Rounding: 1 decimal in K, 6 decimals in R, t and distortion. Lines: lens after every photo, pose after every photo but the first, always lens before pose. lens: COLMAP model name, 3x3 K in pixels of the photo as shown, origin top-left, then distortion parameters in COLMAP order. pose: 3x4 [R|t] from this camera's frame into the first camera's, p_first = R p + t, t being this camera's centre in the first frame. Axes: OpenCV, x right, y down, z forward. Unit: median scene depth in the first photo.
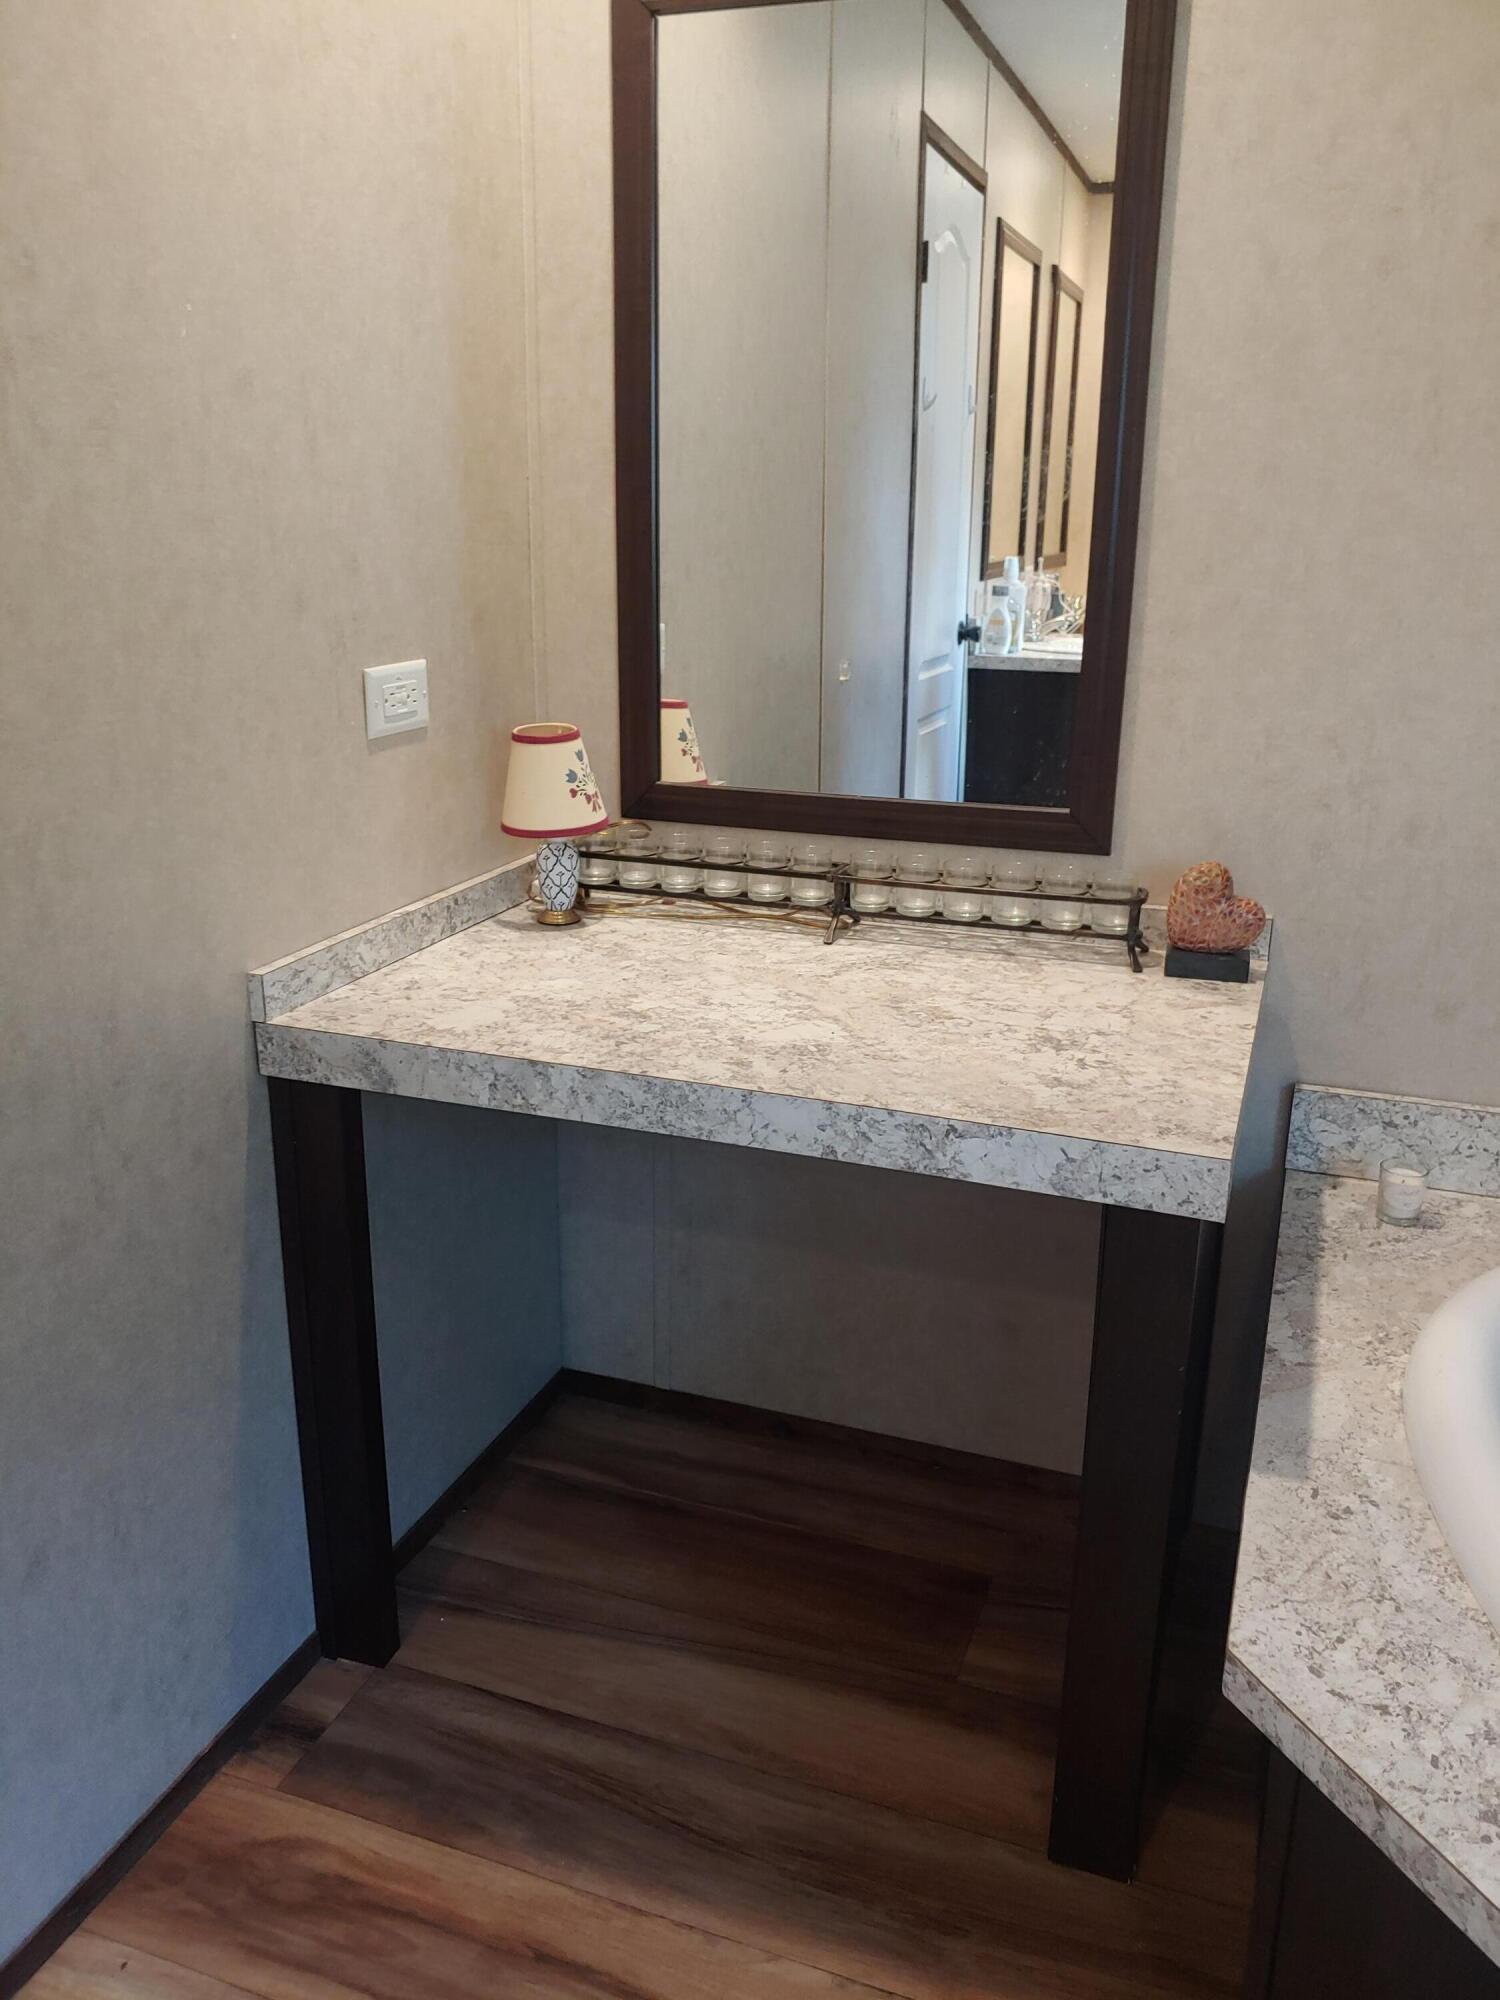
lens RADIAL K [[1554.9, 0, 790.9], [0, 1554.9, 923.9], [0, 0, 1]] dist [0.001007, -0.000692]
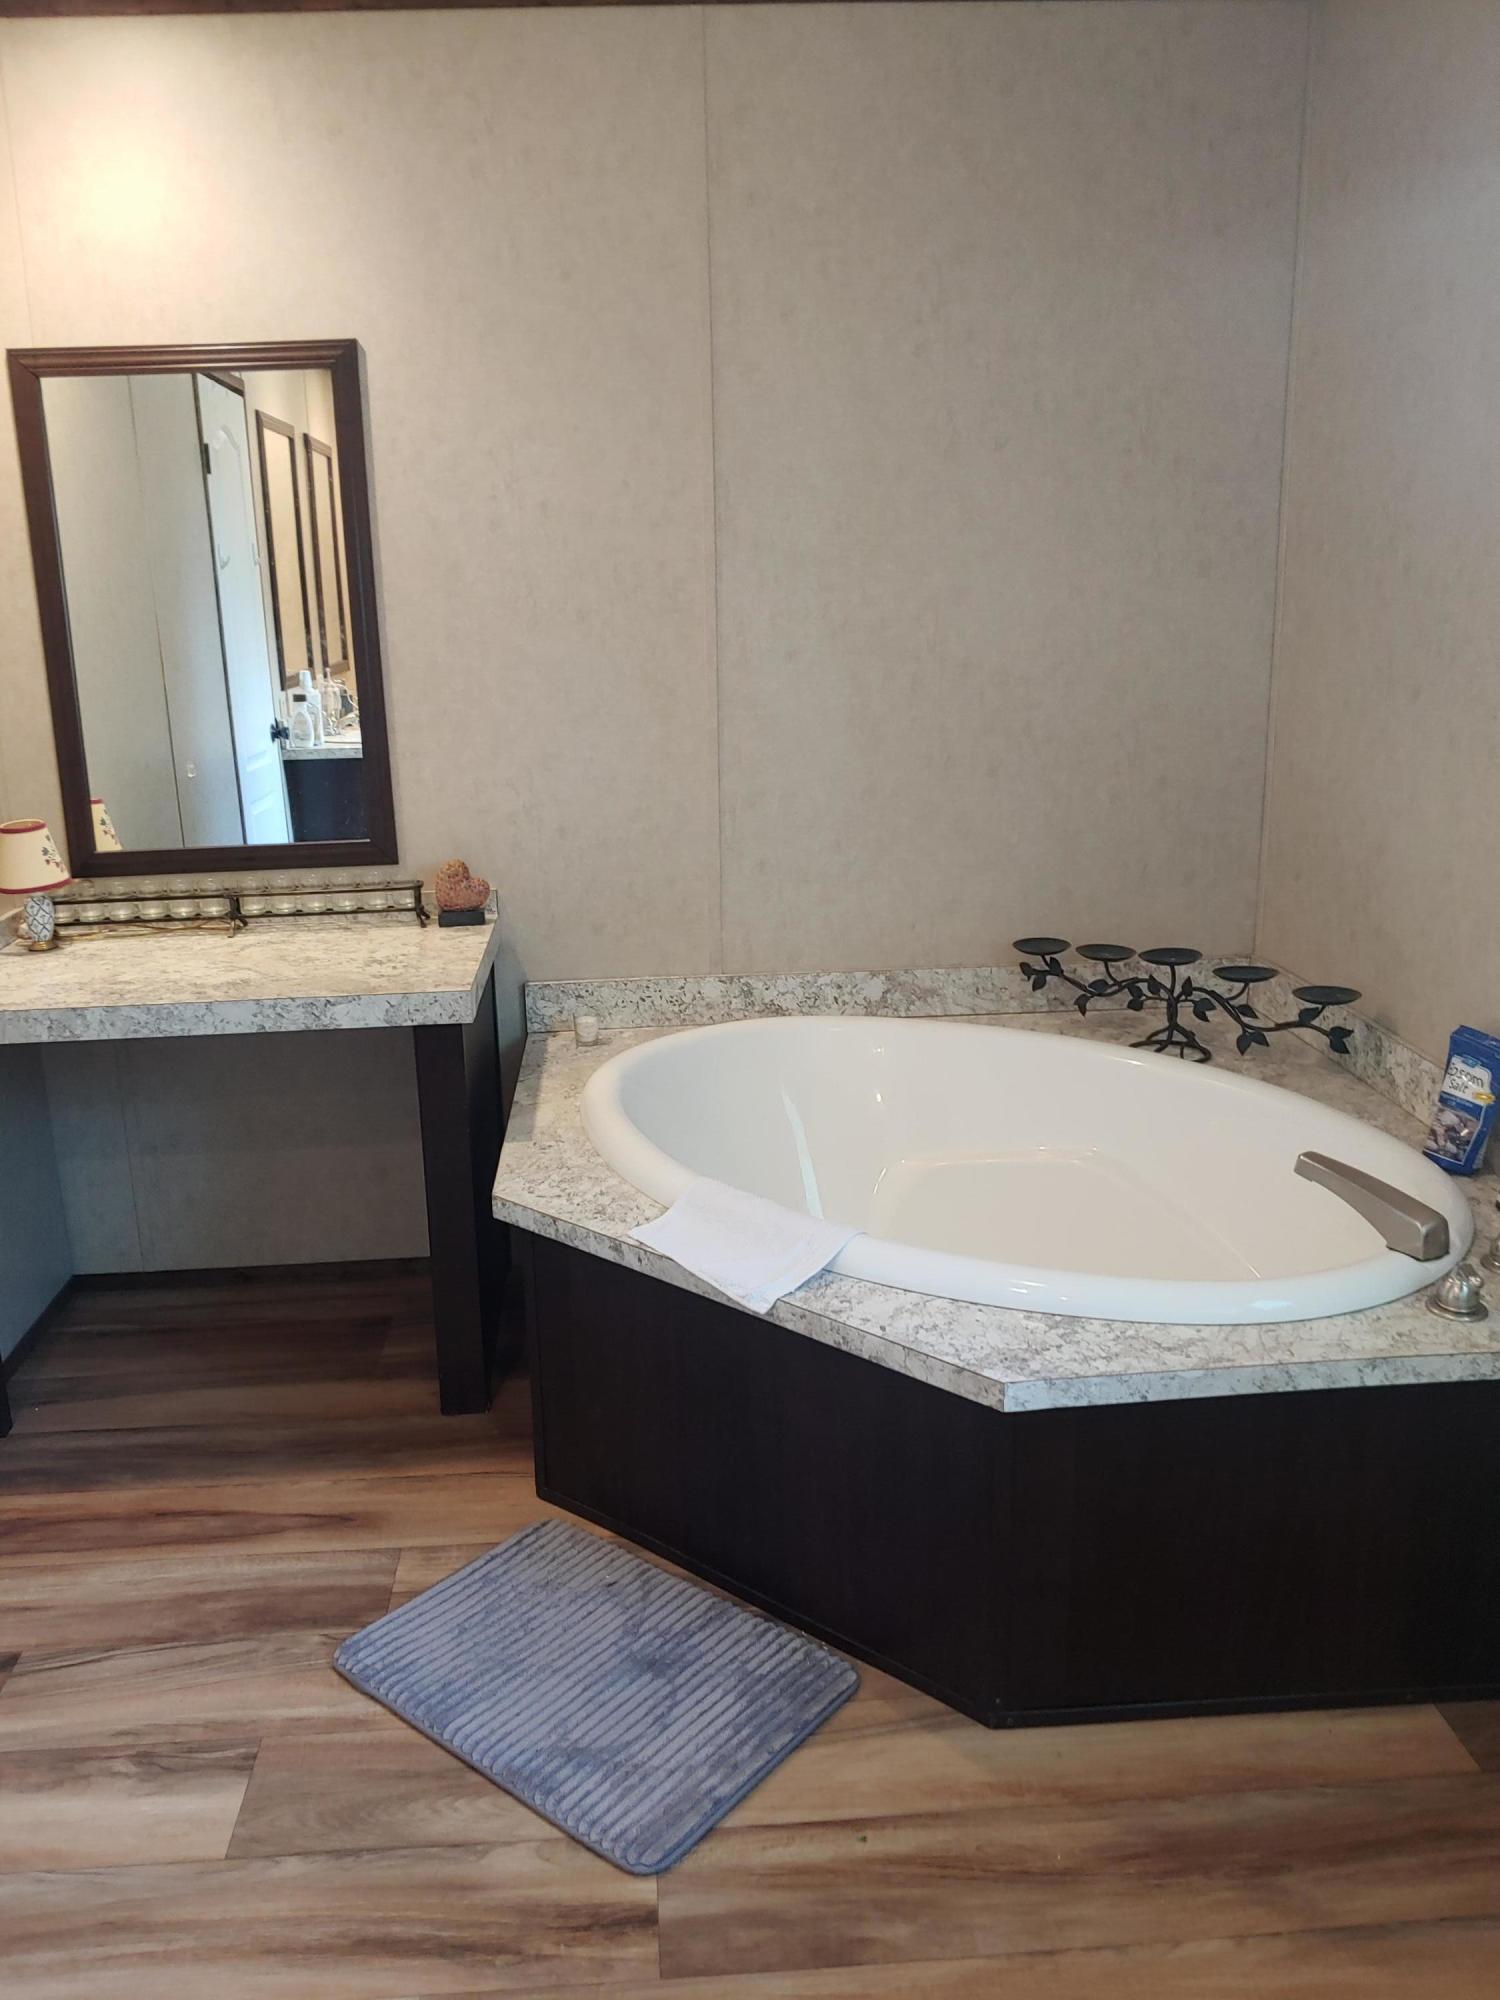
lens RADIAL K [[1533.7, 0, 750.0], [0, 1533.7, 1000.0], [0, 0, 1]] dist [0.038347, -0.166889]
pose [[0.912830, -0.142563, 0.382644, -0.104092], [0.143071, 0.989336, 0.027292, 0.110847], [-0.382454, 0.029833, 0.923493, -0.673379]]
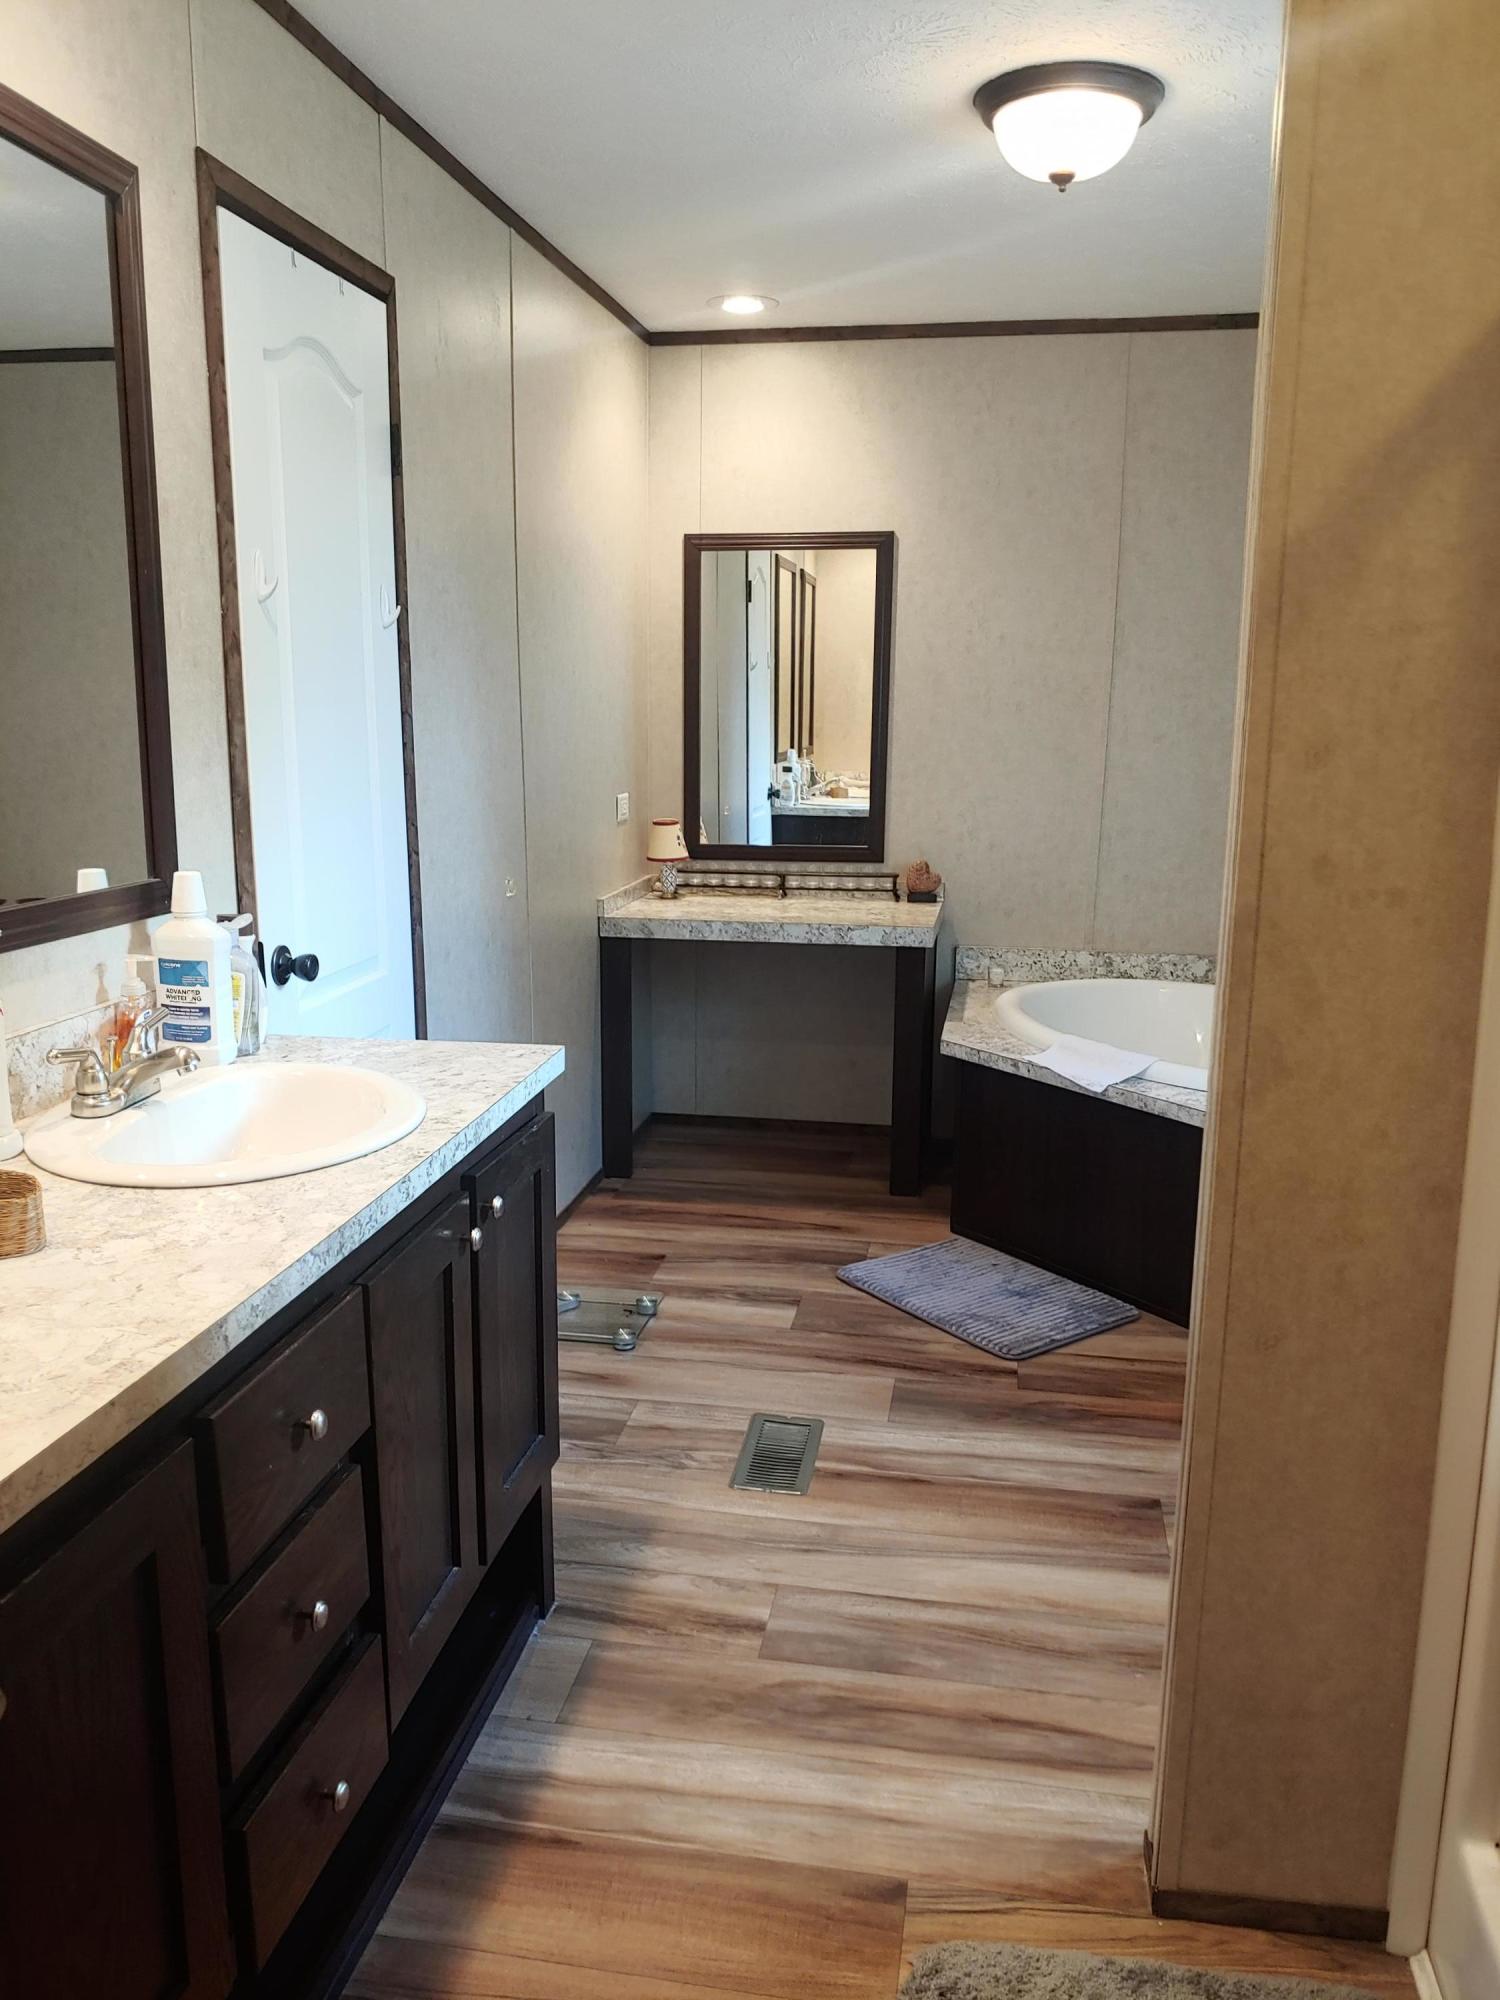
lens RADIAL K [[1541.6, 0, 750.0], [0, 1541.6, 1000.0], [0, 0, 1]] dist [0.240506, -0.679470]
pose [[0.985798, -0.041394, 0.162756, -0.451457], [0.052900, 0.996349, -0.067011, 0.350440], [-0.159388, 0.074669, 0.984388, -1.516112]]
